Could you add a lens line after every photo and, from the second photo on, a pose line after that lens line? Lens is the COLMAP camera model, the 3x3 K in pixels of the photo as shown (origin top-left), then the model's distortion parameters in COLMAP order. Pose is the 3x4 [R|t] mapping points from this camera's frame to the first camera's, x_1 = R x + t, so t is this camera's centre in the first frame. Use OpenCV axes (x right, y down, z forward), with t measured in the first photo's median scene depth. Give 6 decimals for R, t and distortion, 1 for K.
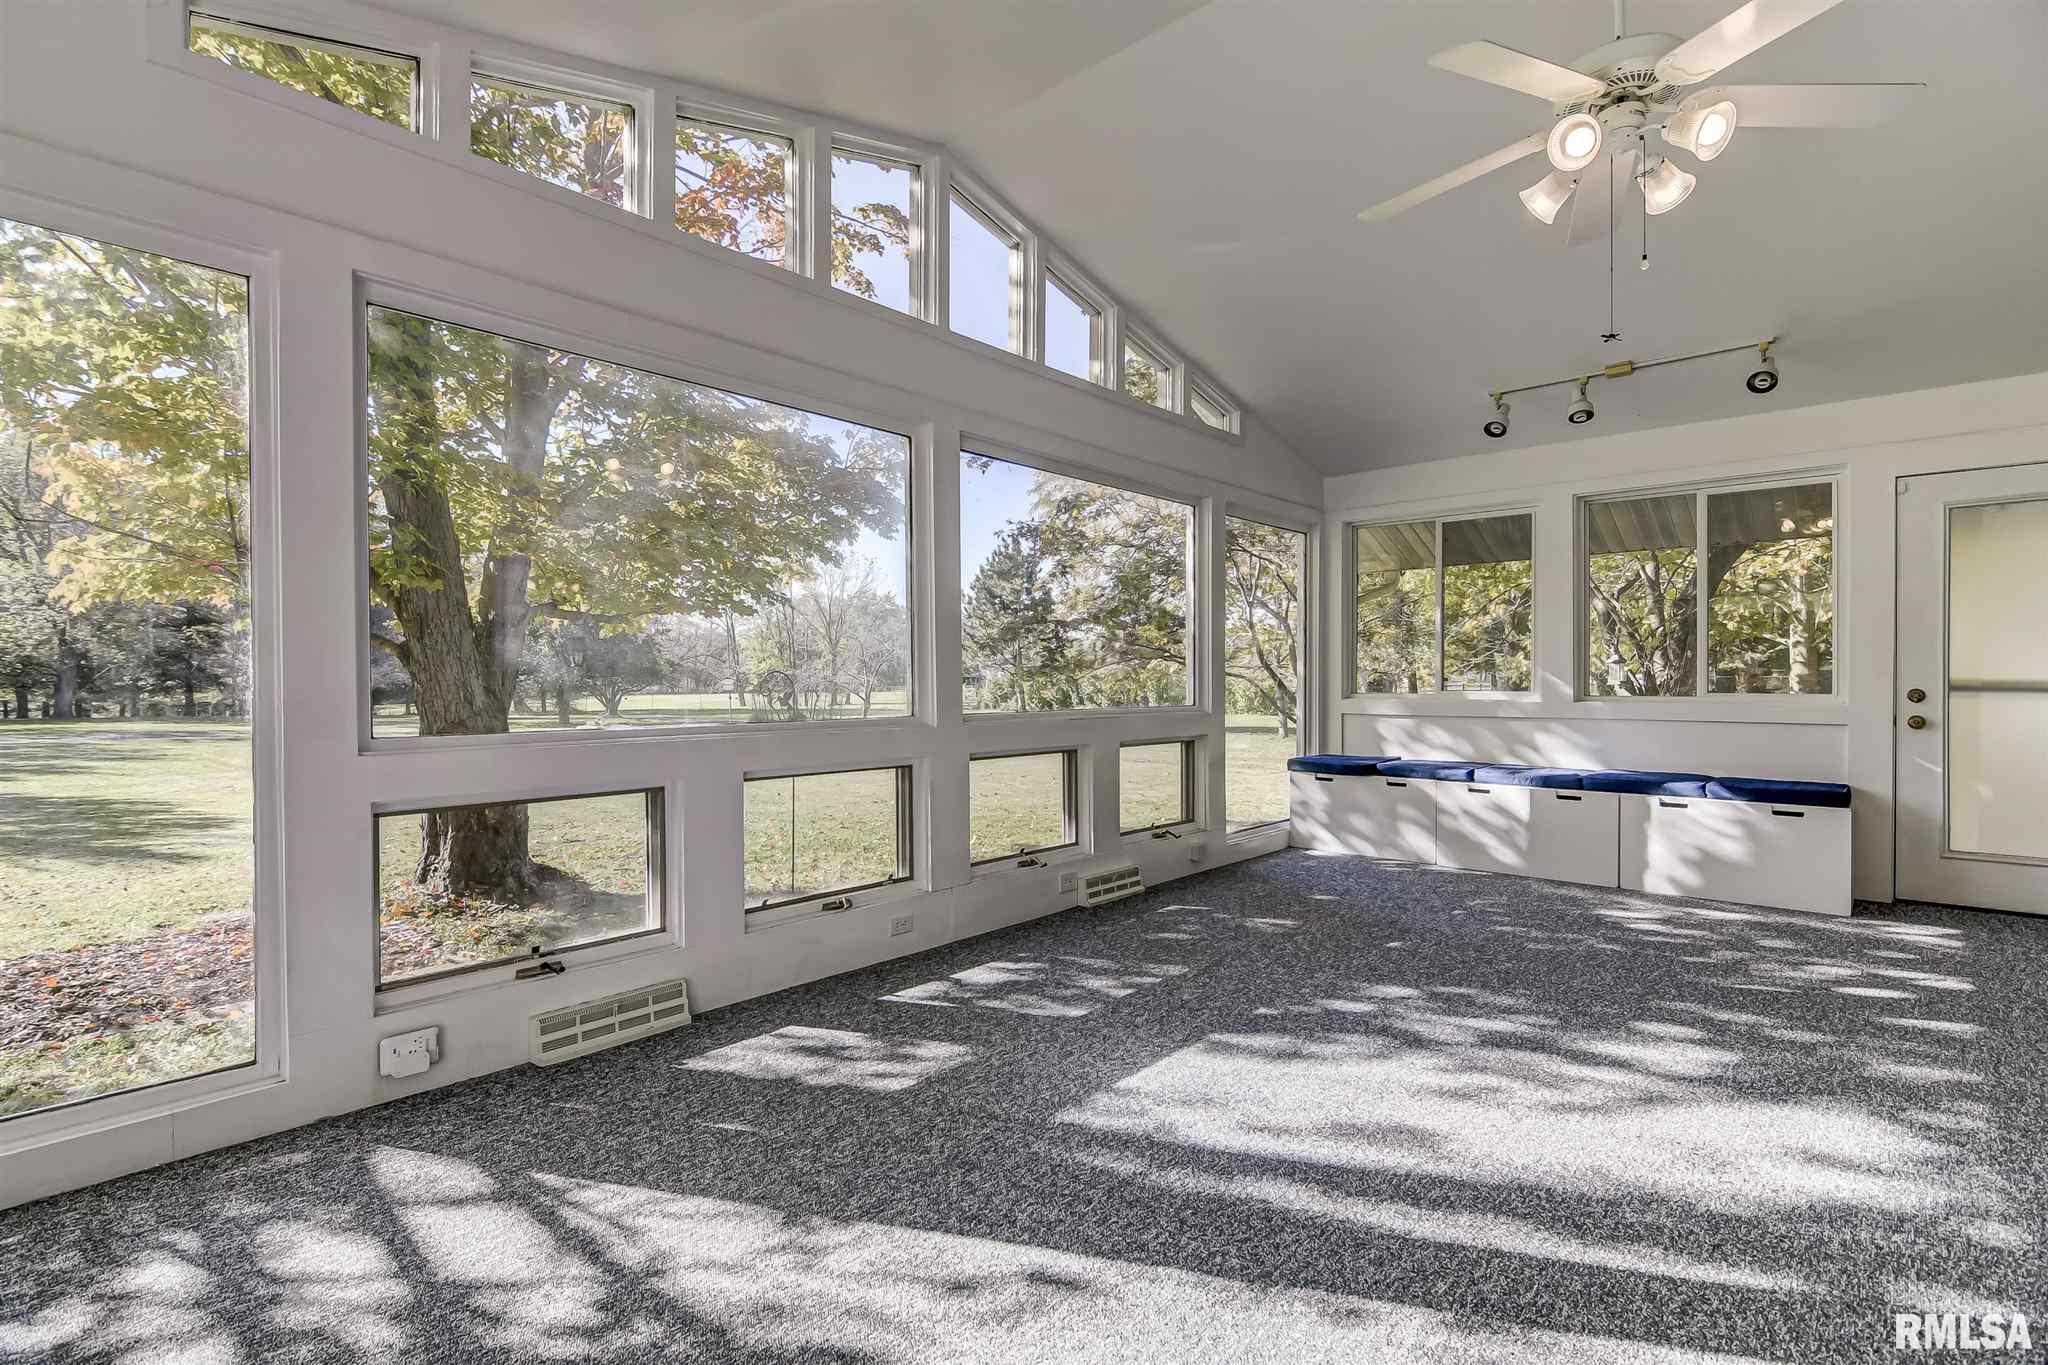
lens RADIAL K [[979.0, 0, 1011.2], [0, 979.0, 685.8], [0, 0, 1]] dist [0.013787, -0.012028]
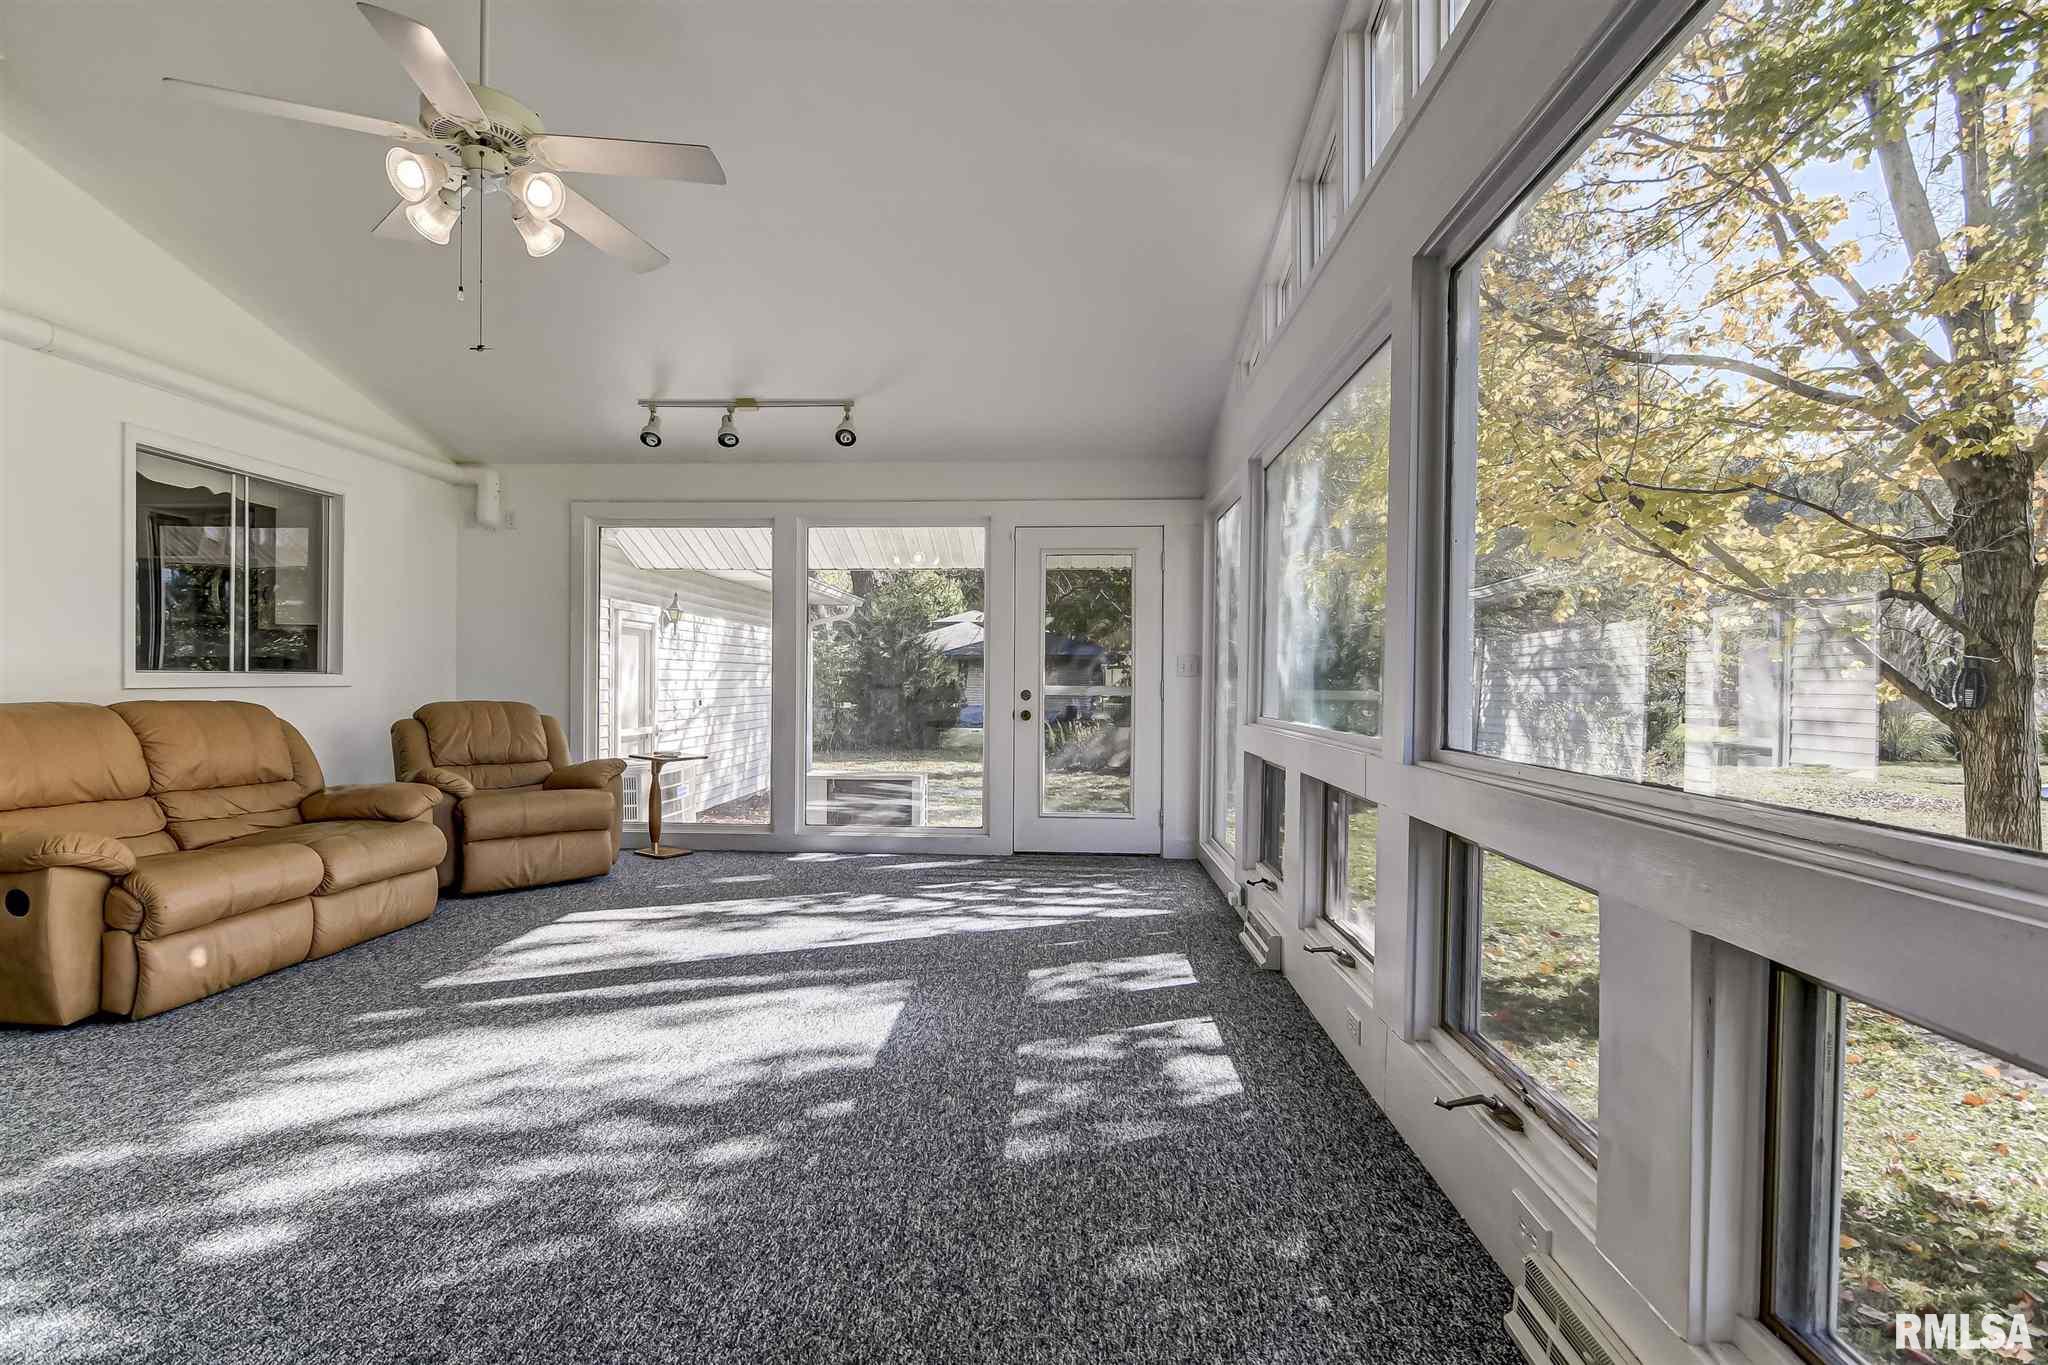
lens RADIAL K [[979.0, 0, 1011.2], [0, 979.0, 685.8], [0, 0, 1]] dist [0.013787, -0.012028]
pose [[-0.781176, -0.001786, -0.624308, 0.782490], [-0.011157, 0.999876, 0.011100, -0.016923], [0.624211, 0.015637, -0.781100, 2.054032]]
